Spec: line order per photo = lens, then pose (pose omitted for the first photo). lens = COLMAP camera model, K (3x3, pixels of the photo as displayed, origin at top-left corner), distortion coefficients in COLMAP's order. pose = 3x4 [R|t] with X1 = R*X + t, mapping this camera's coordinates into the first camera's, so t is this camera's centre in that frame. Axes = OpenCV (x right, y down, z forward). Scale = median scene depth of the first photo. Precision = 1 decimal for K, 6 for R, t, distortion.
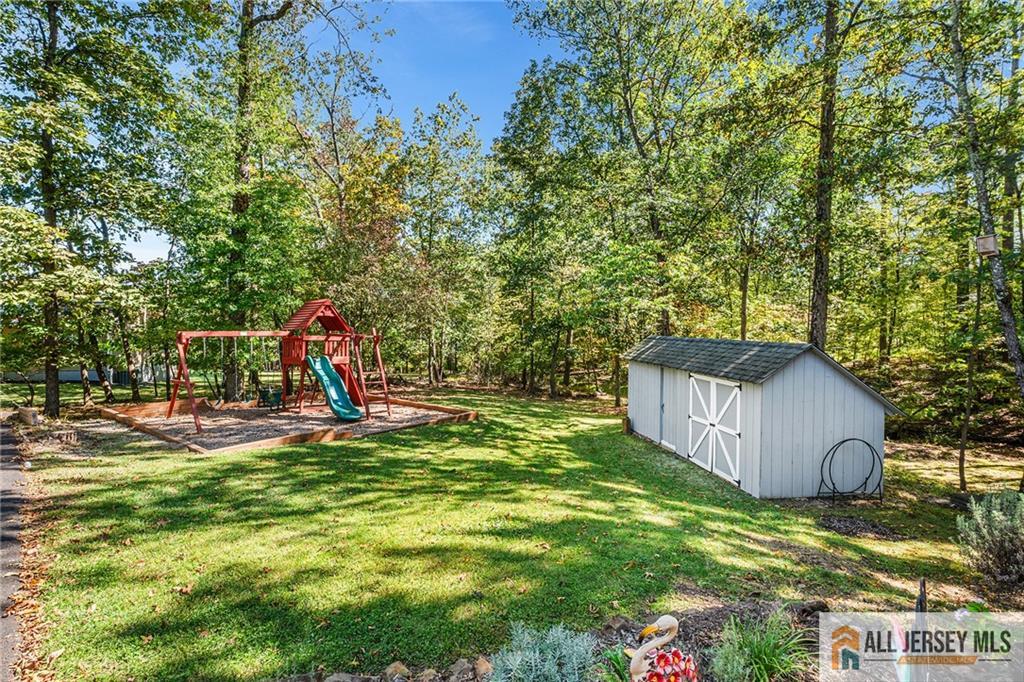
lens RADIAL K [[483.8, 0, 512.0], [0, 483.8, 341.0], [0, 0, 1]] dist [-0.004800, -0.001487]
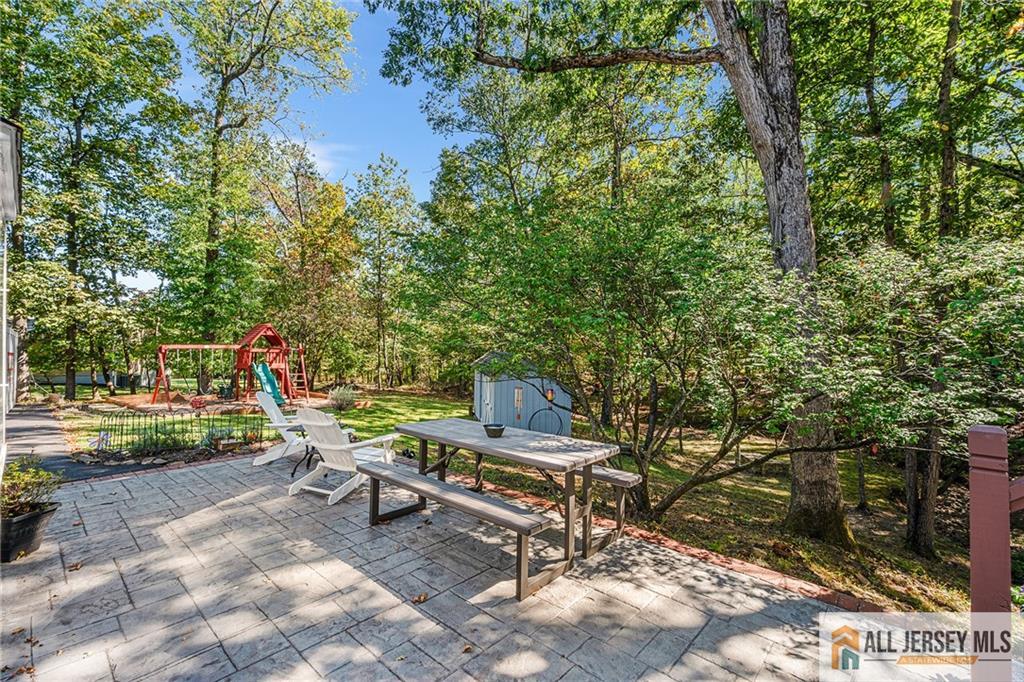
lens RADIAL K [[455.3, 0, 512.0], [0, 455.3, 341.0], [0, 0, 1]] dist [0.002079, 0.000553]
pose [[0.999881, 0.006291, 0.014058, 0.320673], [-0.005813, 0.999412, -0.033787, 0.007659], [-0.014262, 0.033701, 0.999330, -0.361131]]
